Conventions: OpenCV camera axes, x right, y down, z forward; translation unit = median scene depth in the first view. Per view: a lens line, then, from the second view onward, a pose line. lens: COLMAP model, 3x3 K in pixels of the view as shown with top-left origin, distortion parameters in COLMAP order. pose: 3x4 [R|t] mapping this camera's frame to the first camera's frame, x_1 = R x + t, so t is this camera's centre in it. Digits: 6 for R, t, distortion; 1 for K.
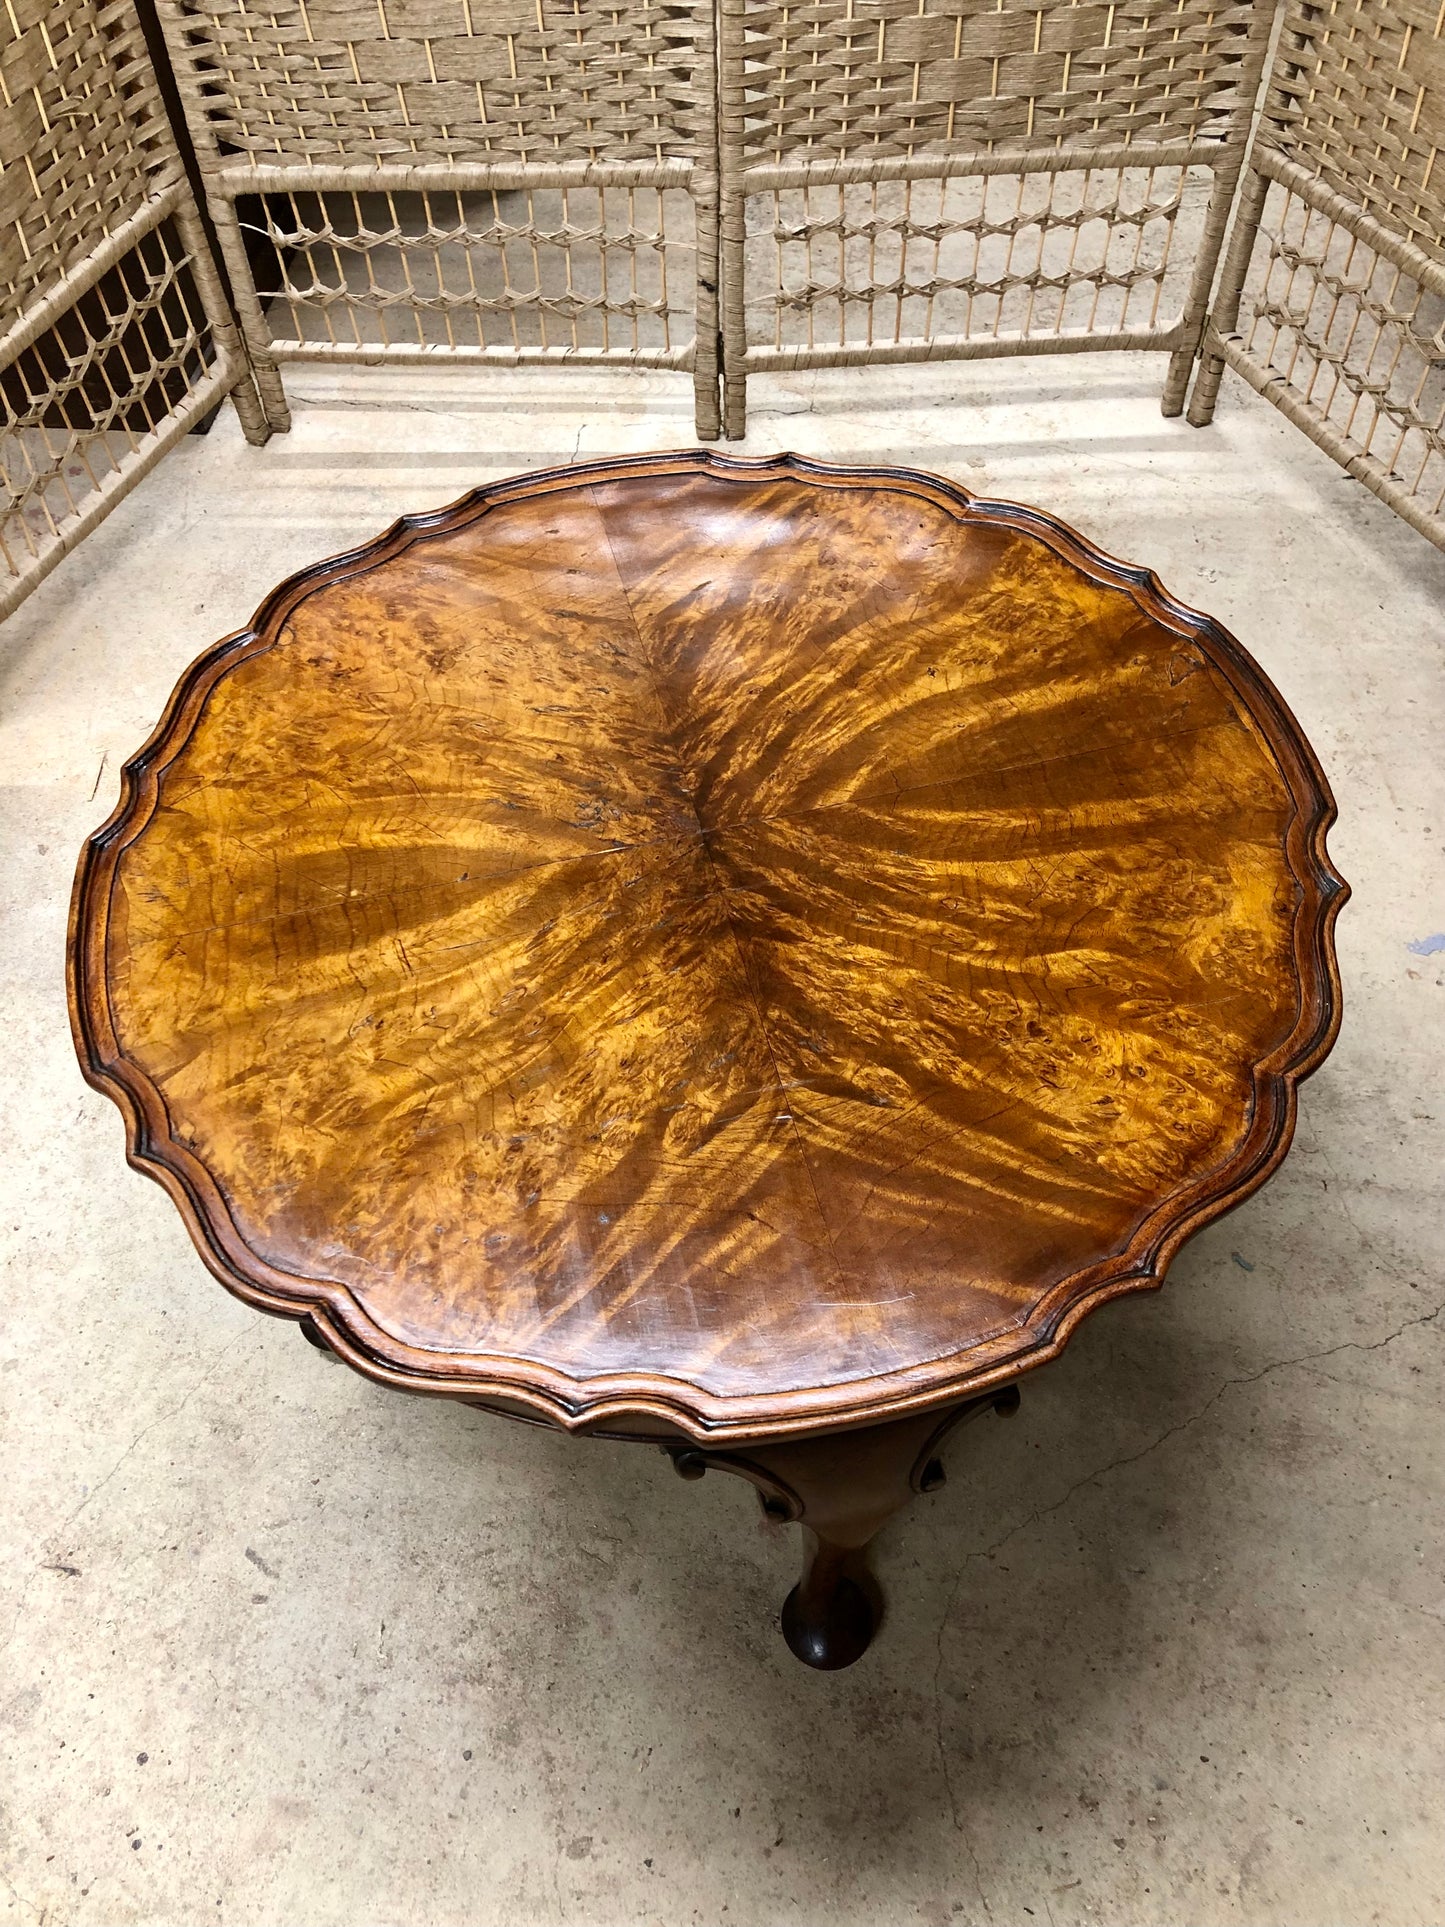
lens RADIAL K [[1620.5, 0, 712.8], [0, 1620.5, 995.6], [0, 0, 1]] dist [-0.012343, 0.038536]
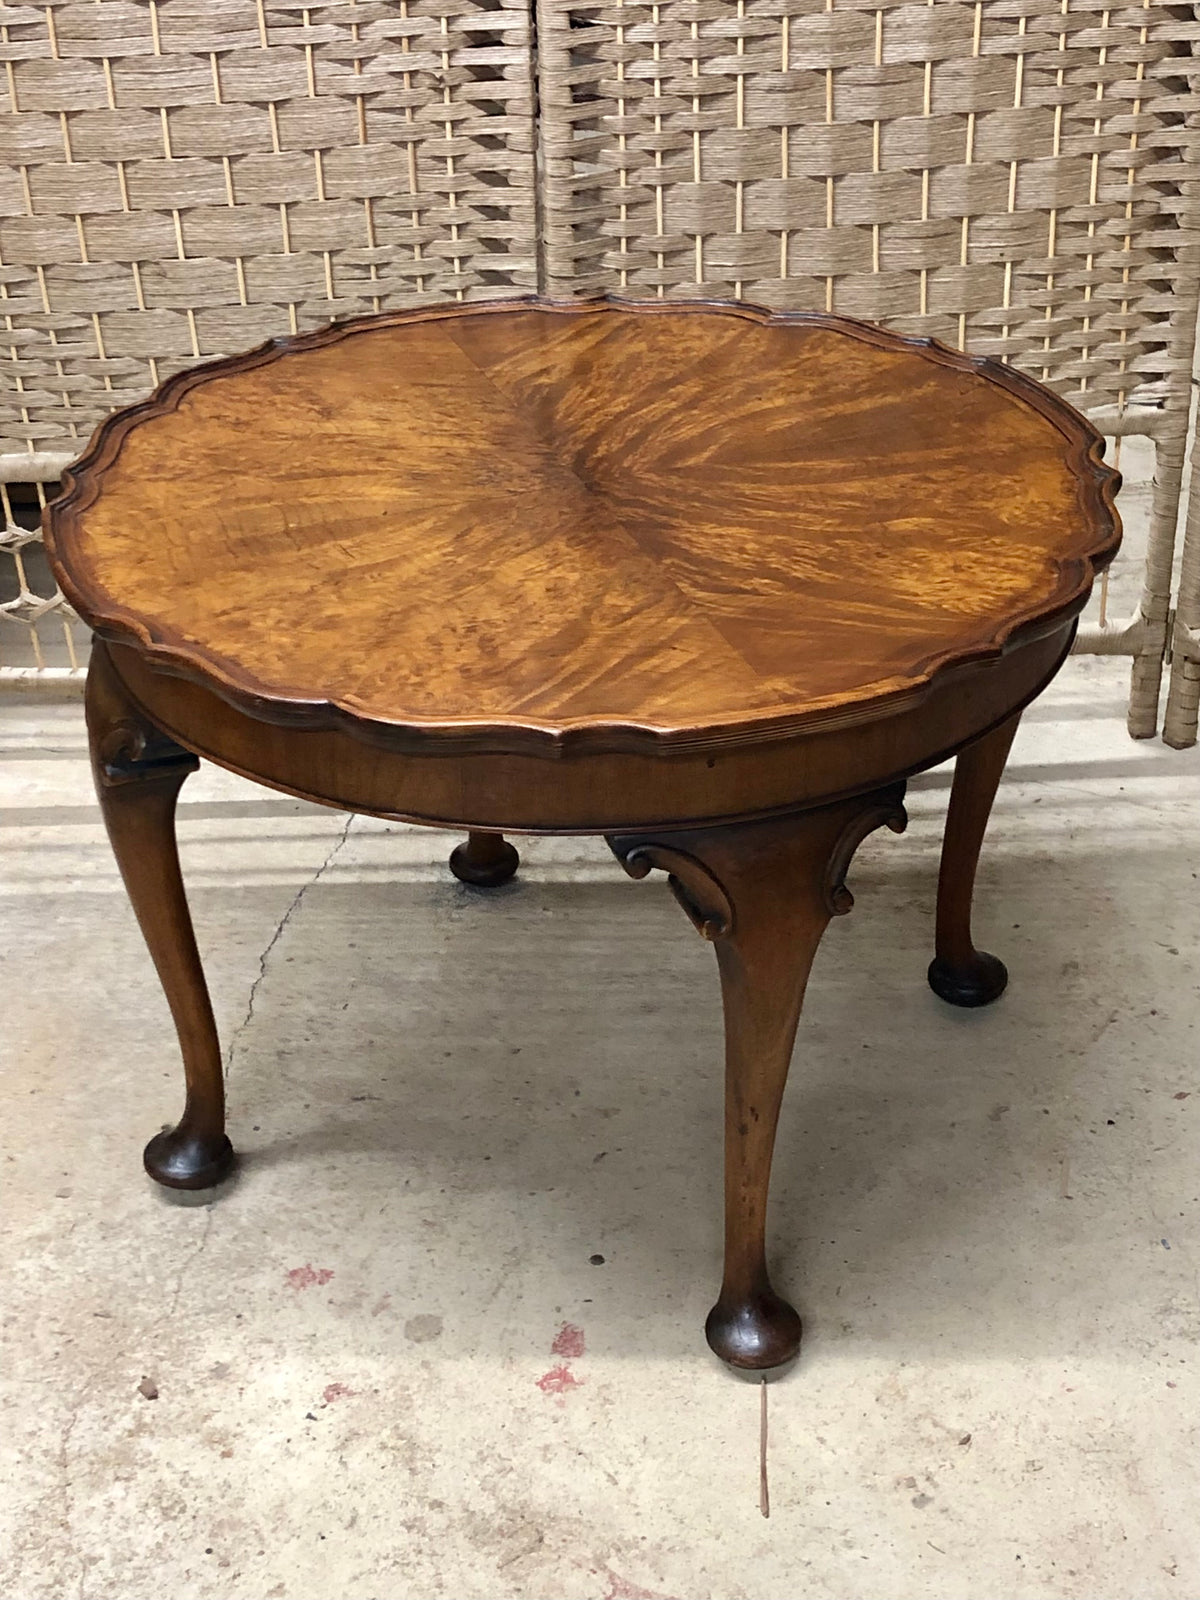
lens RADIAL K [[2594.3, 0, 621.1], [0, 2594.3, 779.8], [0, 0, 1]] dist [0.085331, 0.000000]
pose [[0.998431, -0.021883, 0.051540, -0.030398], [0.040599, 0.916827, -0.397215, 0.162538], [-0.038561, 0.398684, 0.916277, -0.126692]]
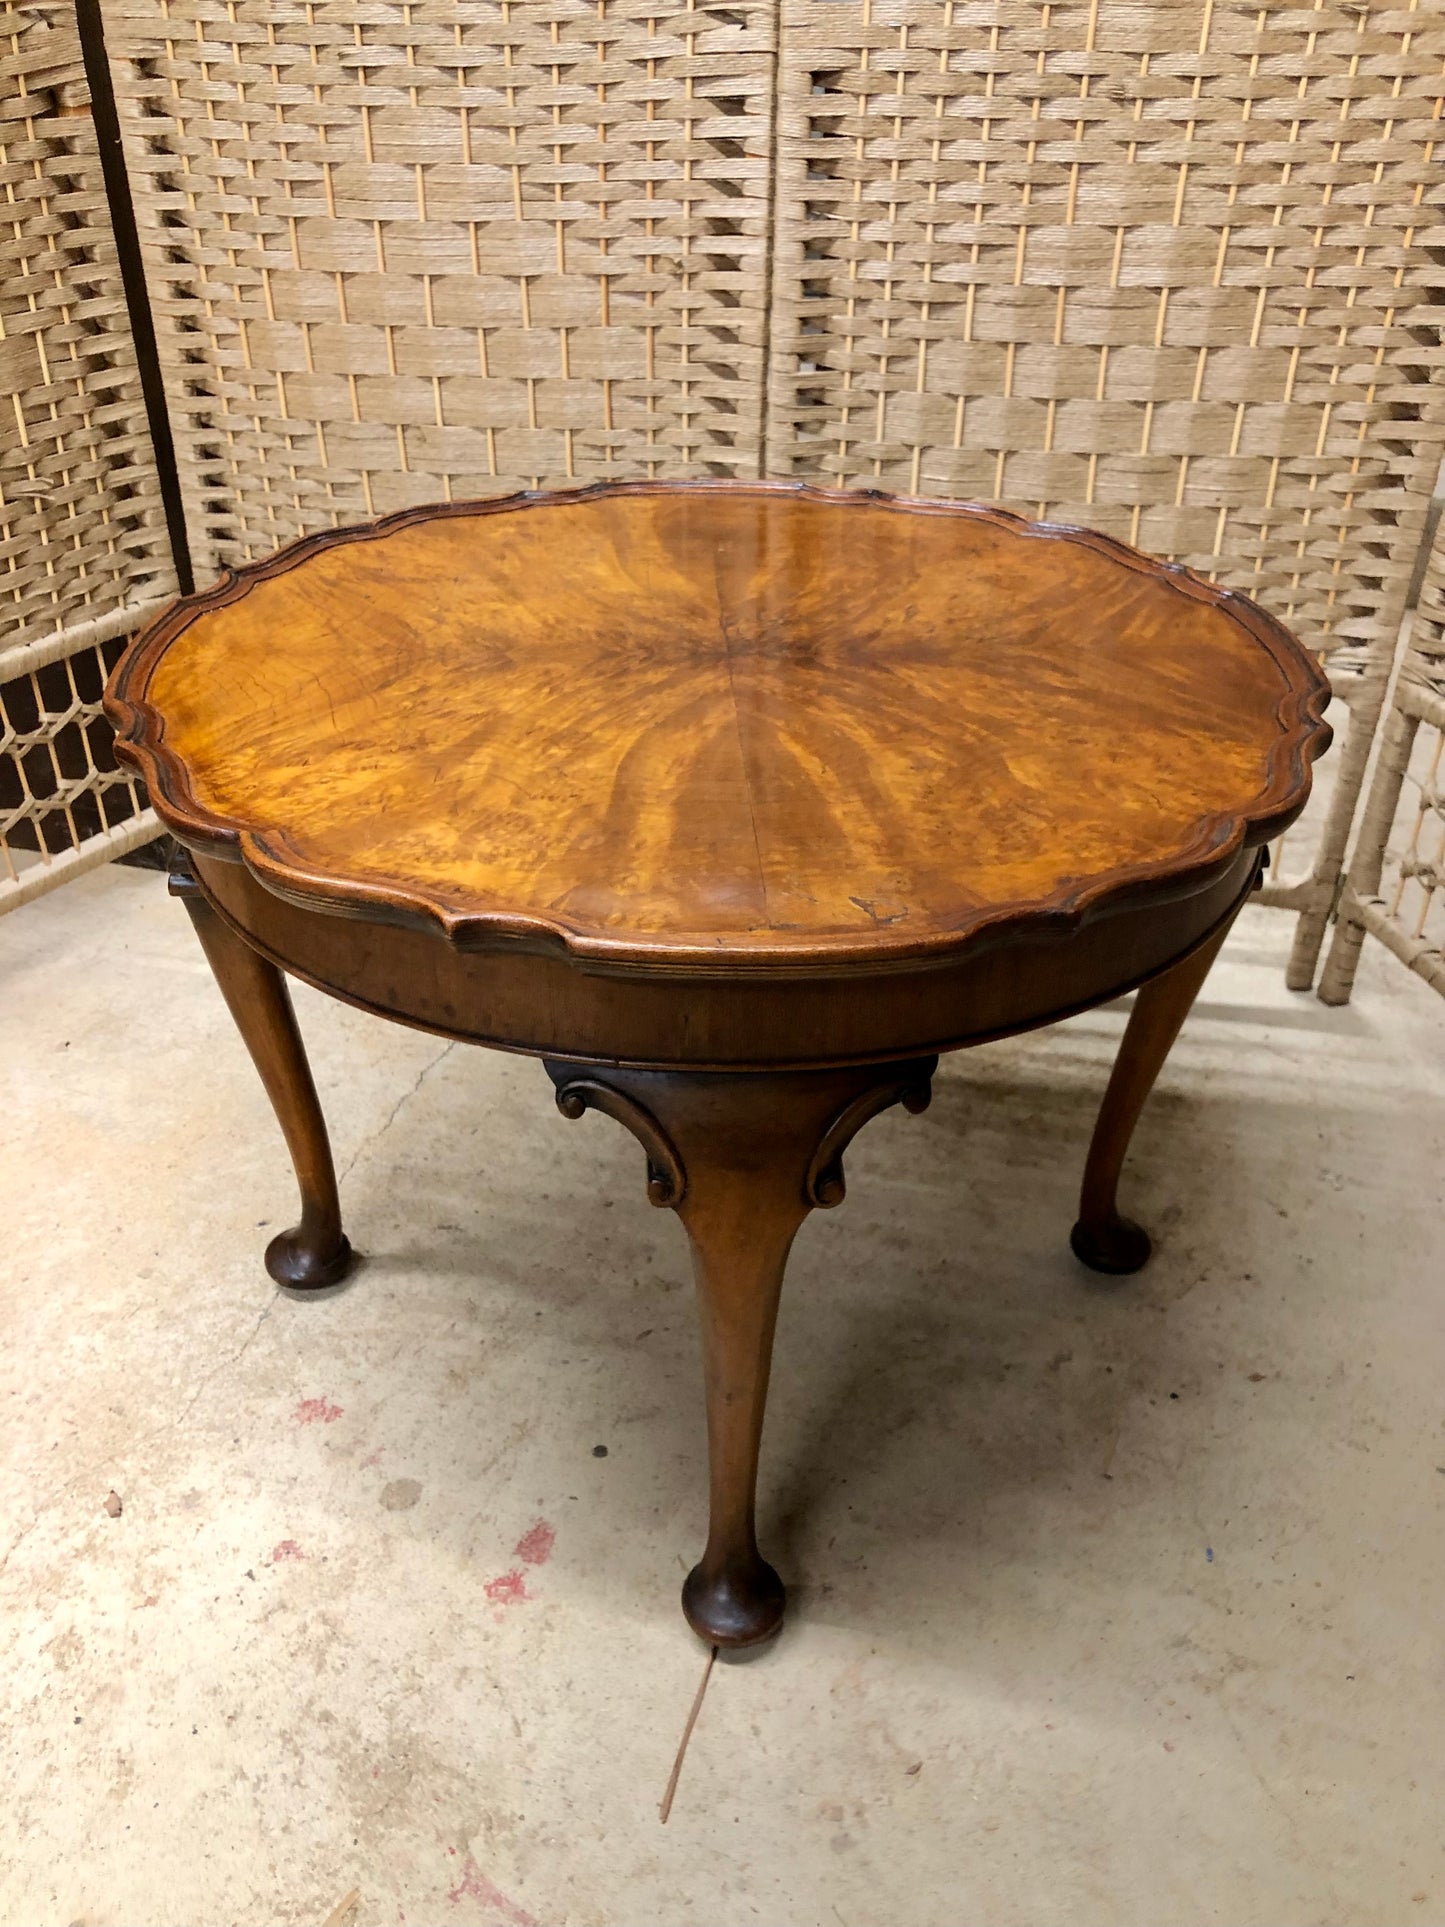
lens RADIAL K [[1620.5, 0, 714.9], [0, 1620.5, 970.9], [0, 0, 1]] dist [-0.012343, 0.038536]
pose [[0.984491, 0.125817, -0.122260, 0.112519], [-0.161914, 0.919917, -0.357123, -0.037476], [0.067537, 0.371380, 0.926021, 0.271881]]
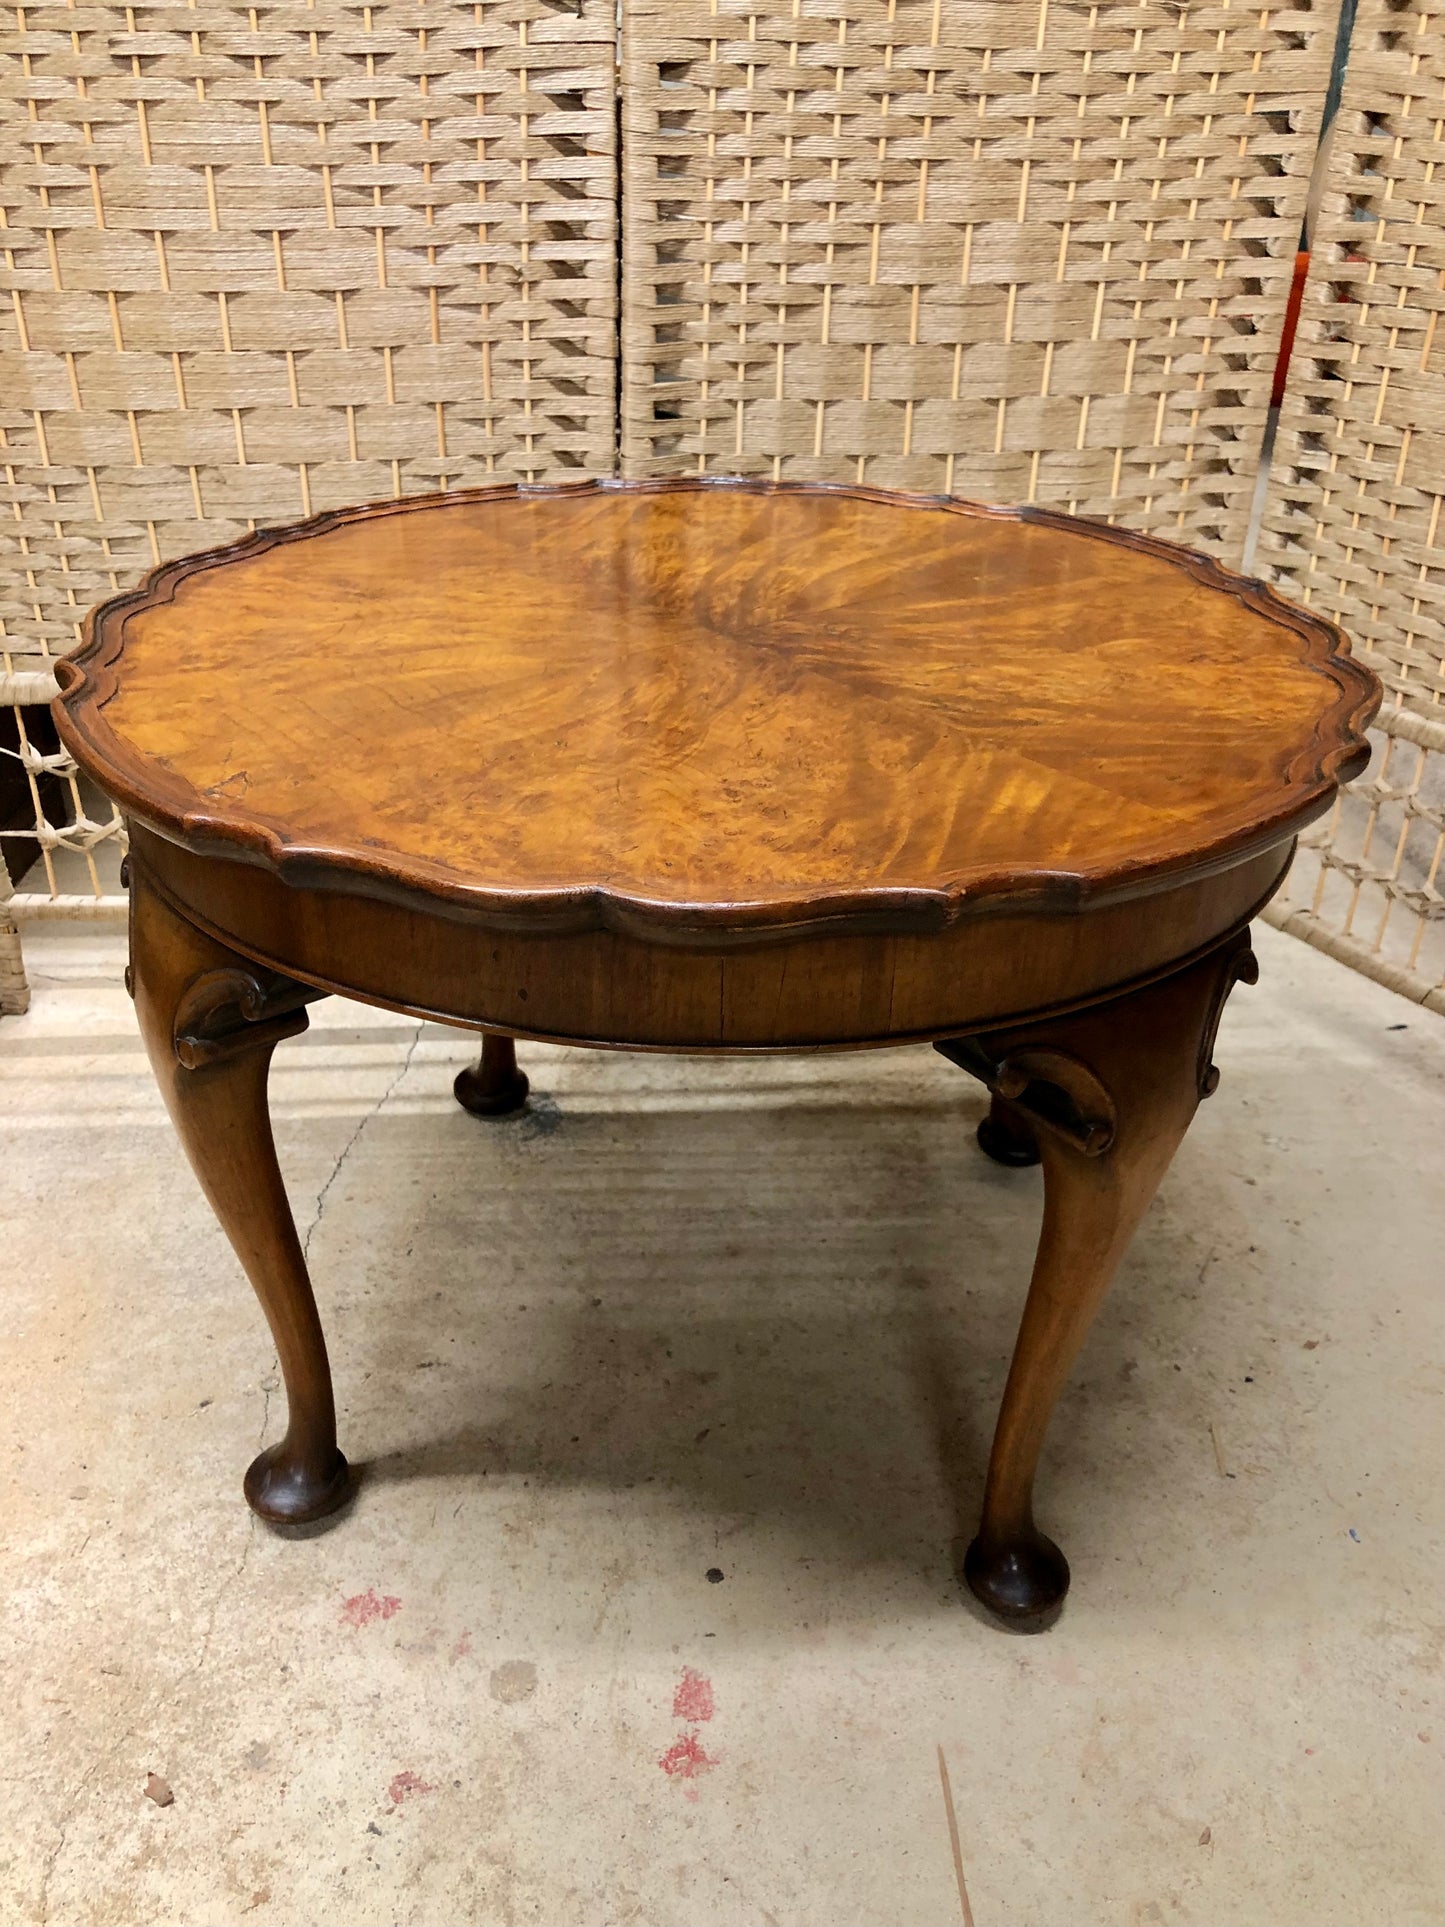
lens RADIAL K [[1620.5, 0, 717.8], [0, 1620.5, 962.8], [0, 0, 1]] dist [-0.012343, 0.038536]
pose [[0.988883, -0.016158, 0.147817, -0.069070], [0.077048, 0.905903, -0.416417, -0.042853], [-0.127179, 0.423177, 0.897077, 0.341349]]
